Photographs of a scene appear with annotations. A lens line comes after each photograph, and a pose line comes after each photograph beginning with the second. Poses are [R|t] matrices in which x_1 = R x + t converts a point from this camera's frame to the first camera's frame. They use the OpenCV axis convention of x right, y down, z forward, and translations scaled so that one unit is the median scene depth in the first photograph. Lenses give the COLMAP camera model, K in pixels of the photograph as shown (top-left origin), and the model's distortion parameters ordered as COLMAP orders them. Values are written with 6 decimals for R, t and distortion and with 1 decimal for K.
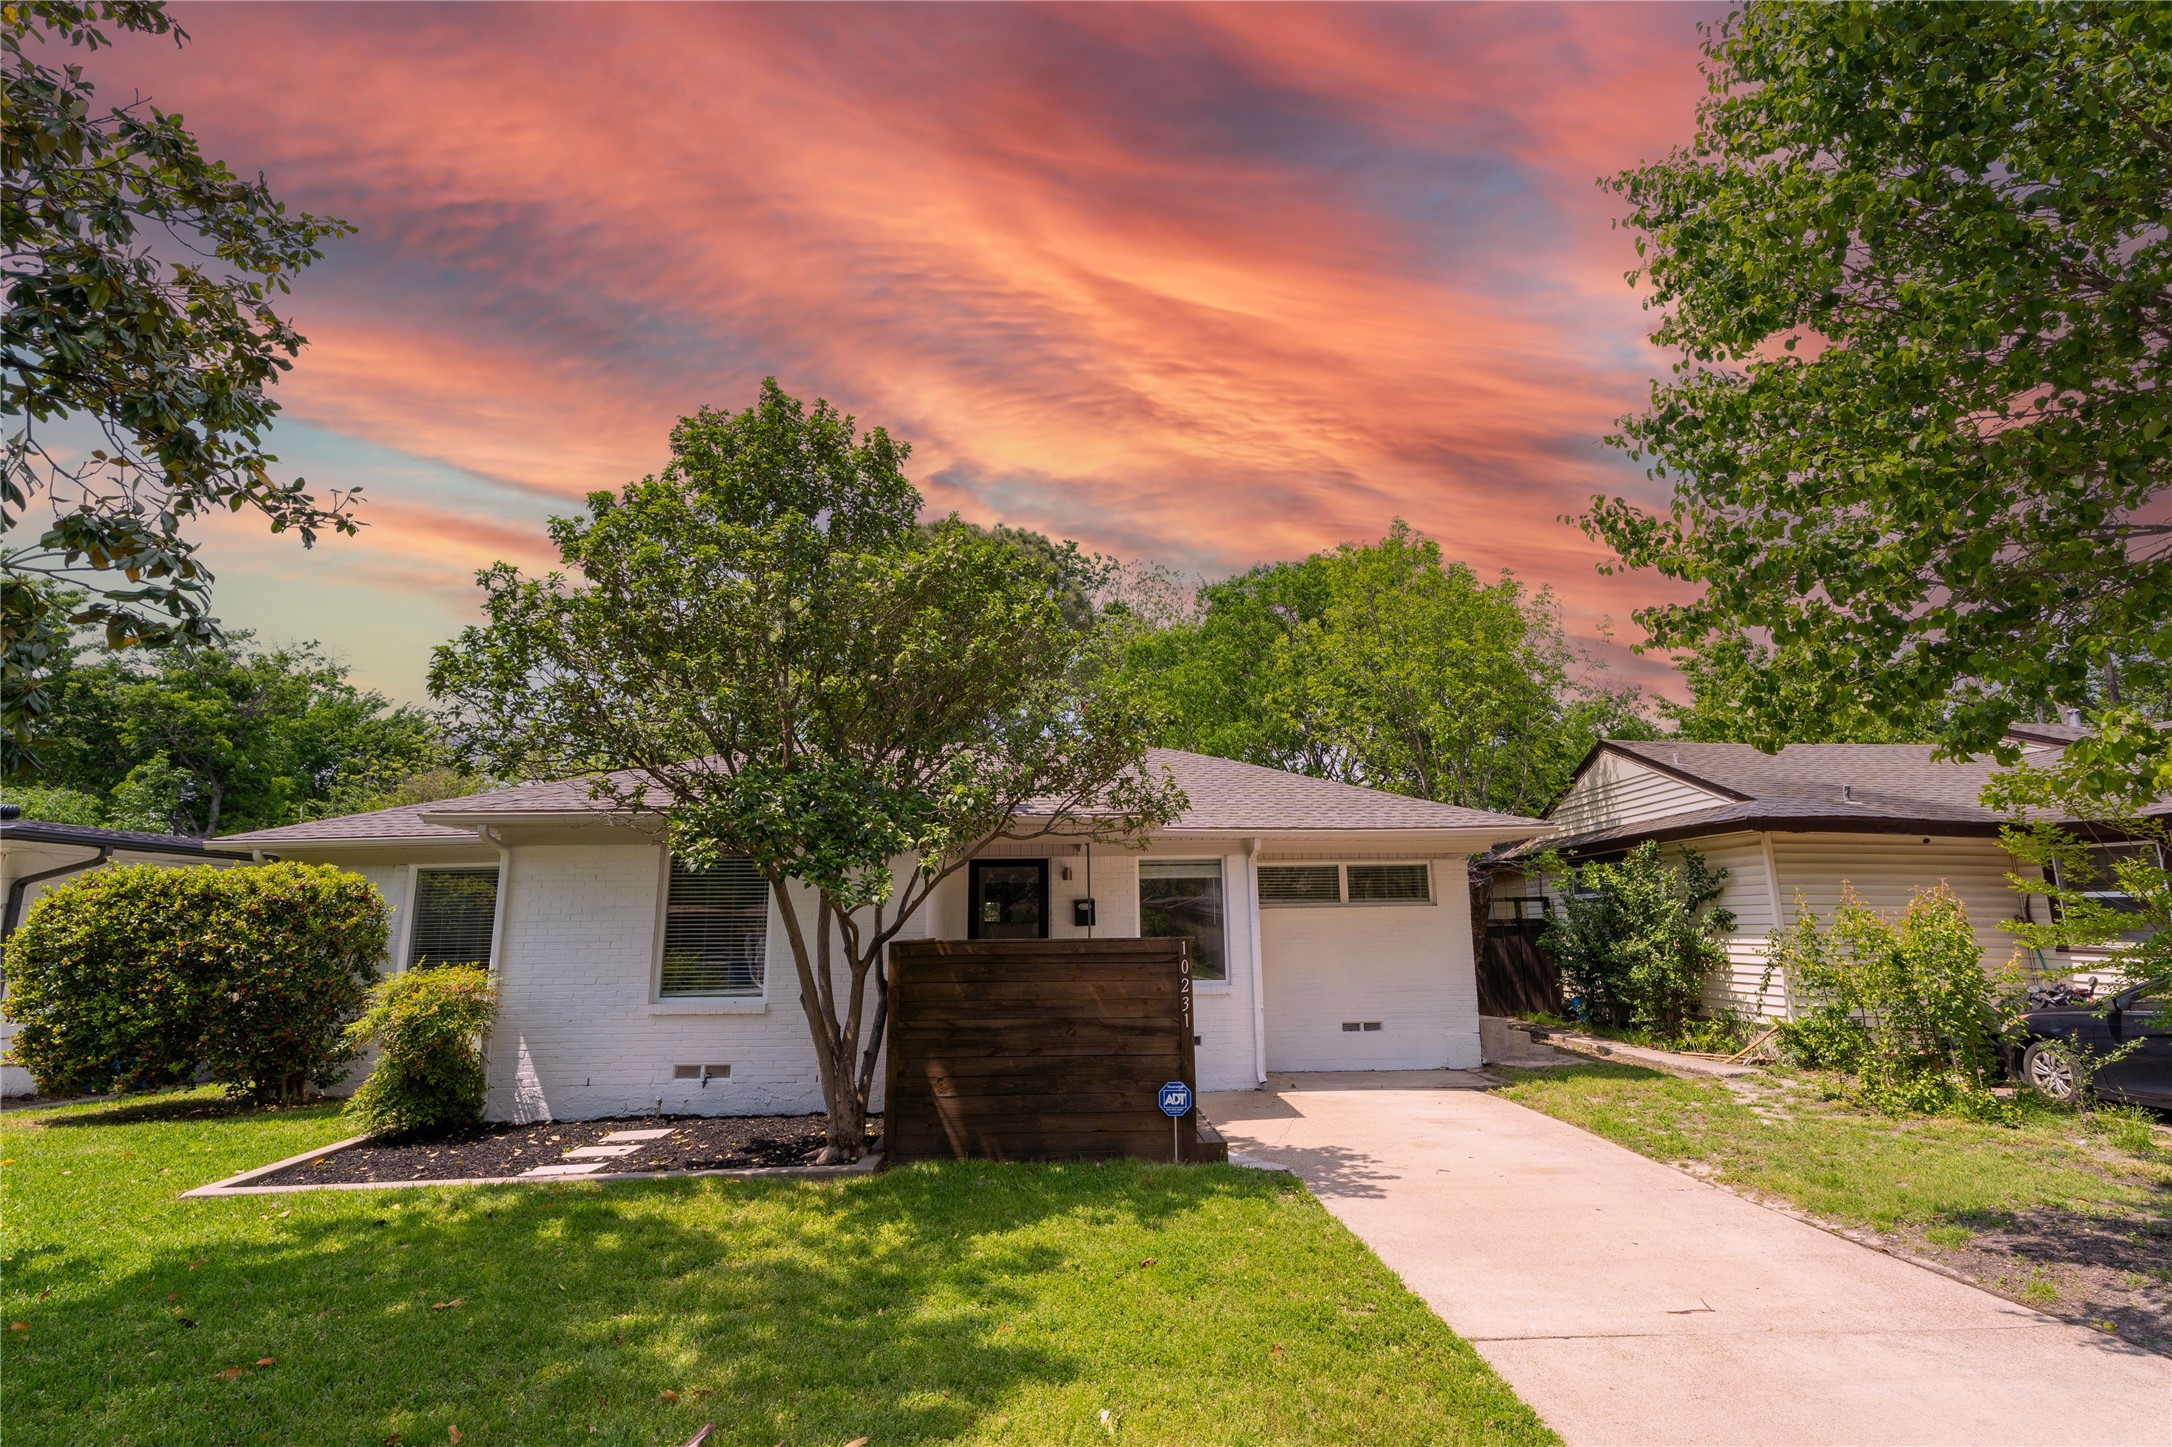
lens RADIAL K [[962.6, 0, 1096.8], [0, 962.6, 730.4], [0, 0, 1]] dist [0.002822, -0.000585]
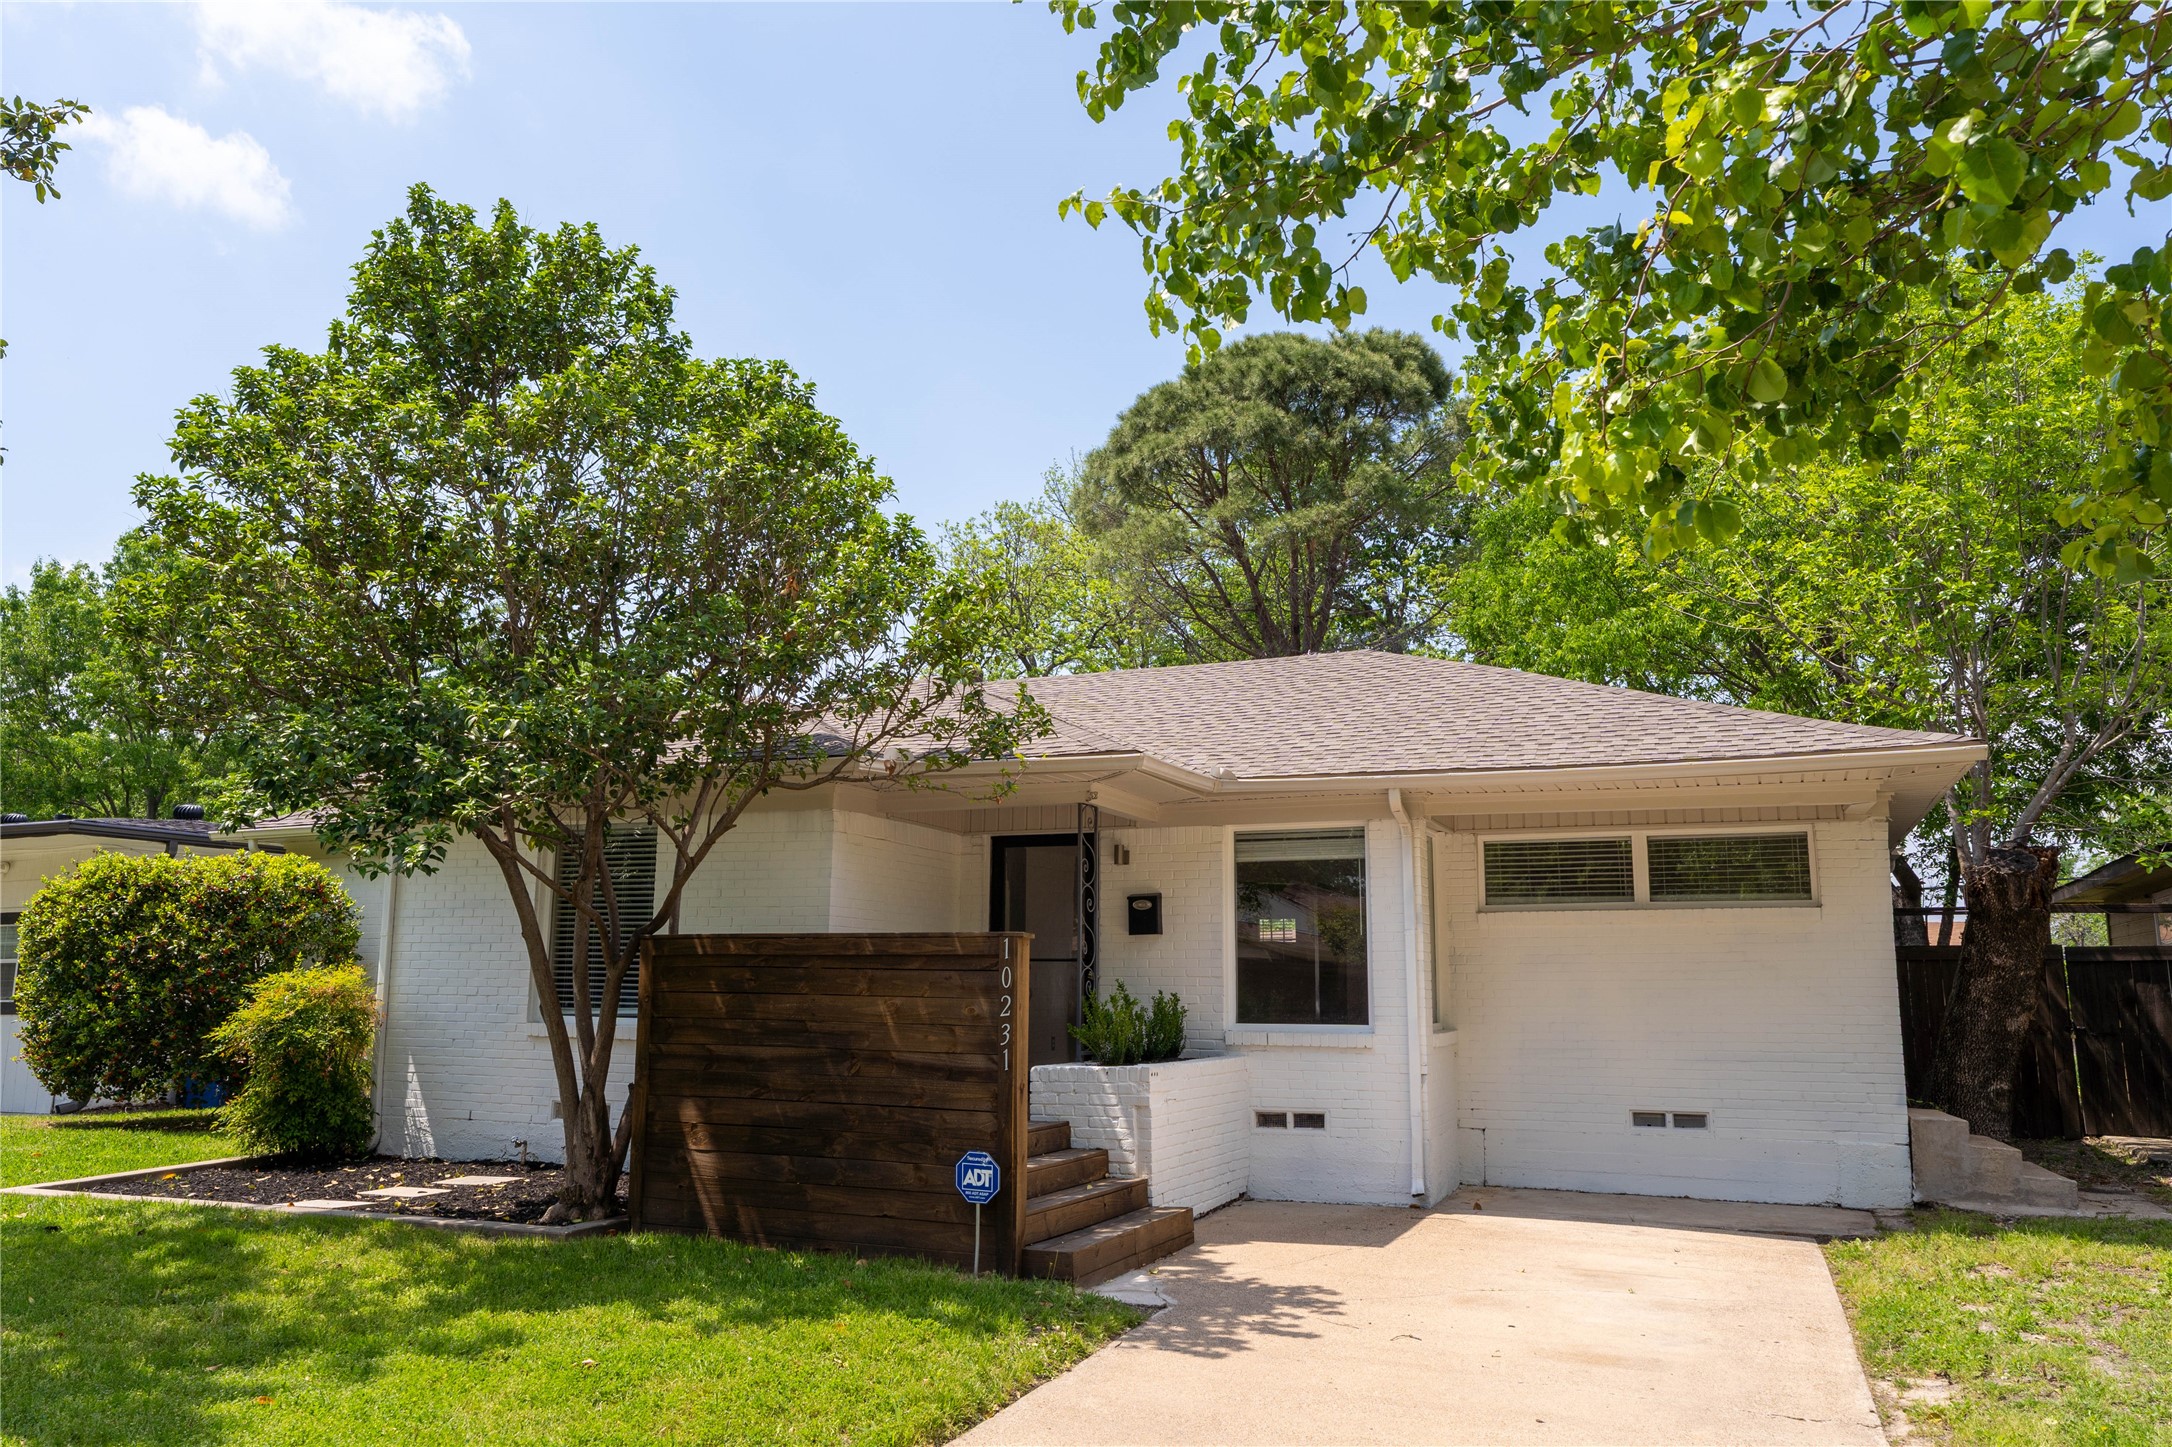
lens RADIAL K [[1498.6, 0, 1086.0], [0, 1498.6, 723.5], [0, 0, 1]] dist [-0.006231, 0.006047]
pose [[0.906507, -0.051693, -0.419014, 0.462002], [0.066205, 0.997602, 0.020157, 0.049366], [0.416967, -0.046013, 0.907756, 0.102261]]
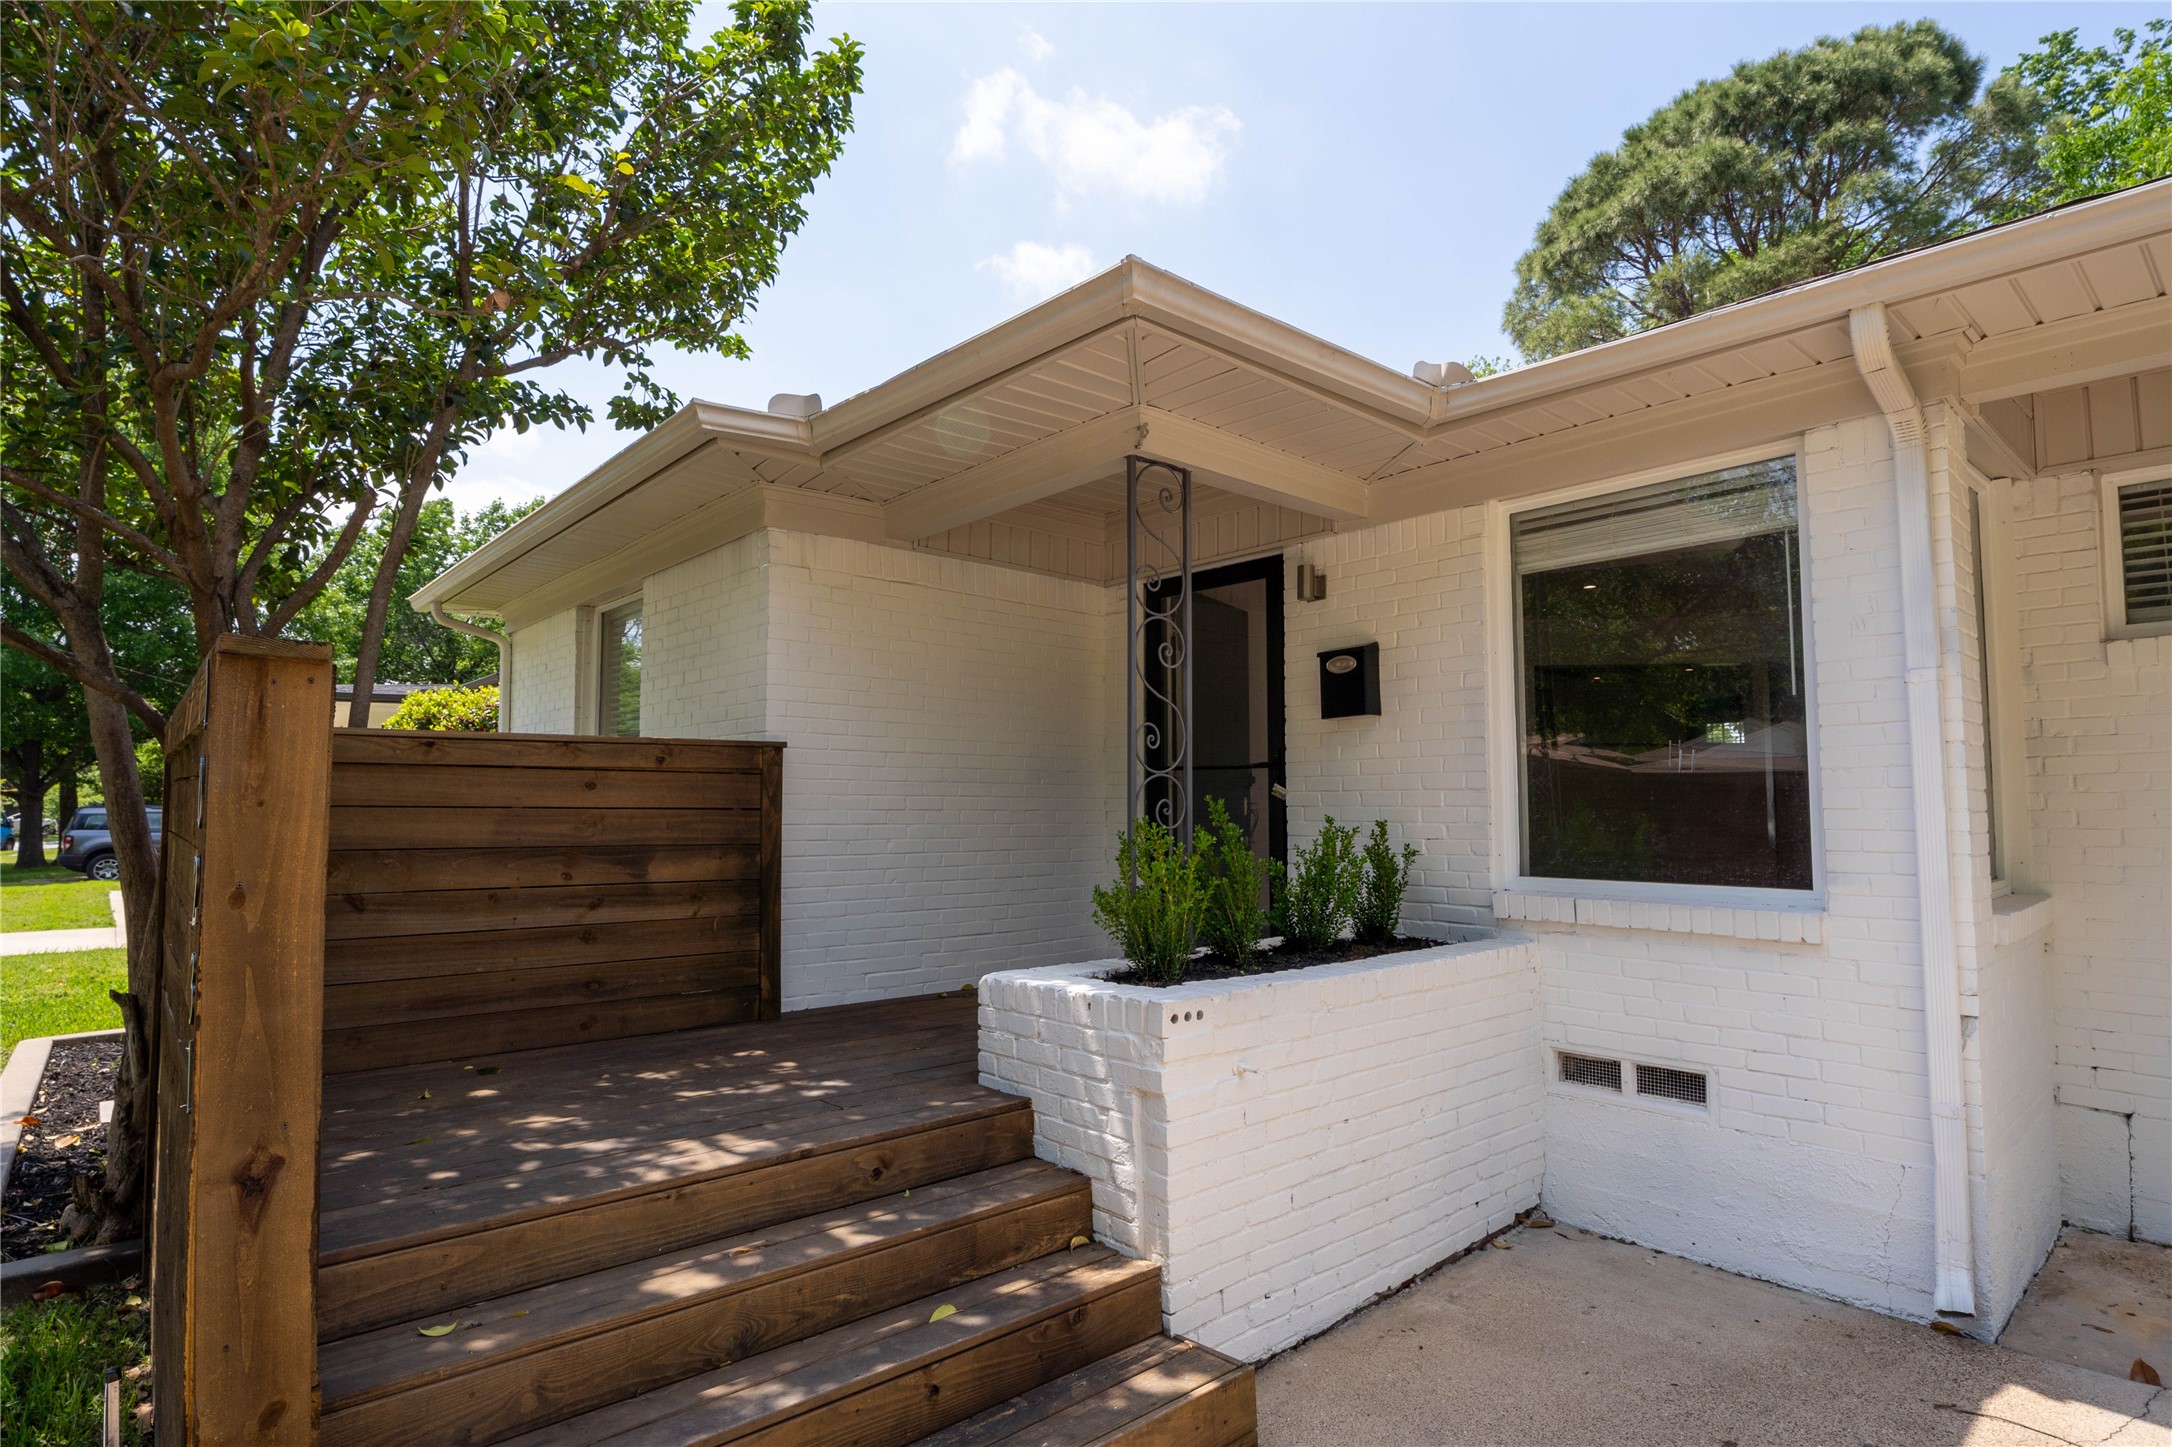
lens RADIAL K [[1115.4, 0, 1092.0], [0, 1115.4, 731.3], [0, 0, 1]] dist [0.020442, -0.017178]
pose [[0.645751, -0.036632, -0.762668, 0.301106], [0.151263, 0.985190, 0.080754, 0.195123], [0.748415, -0.167510, 0.641729, 0.800822]]
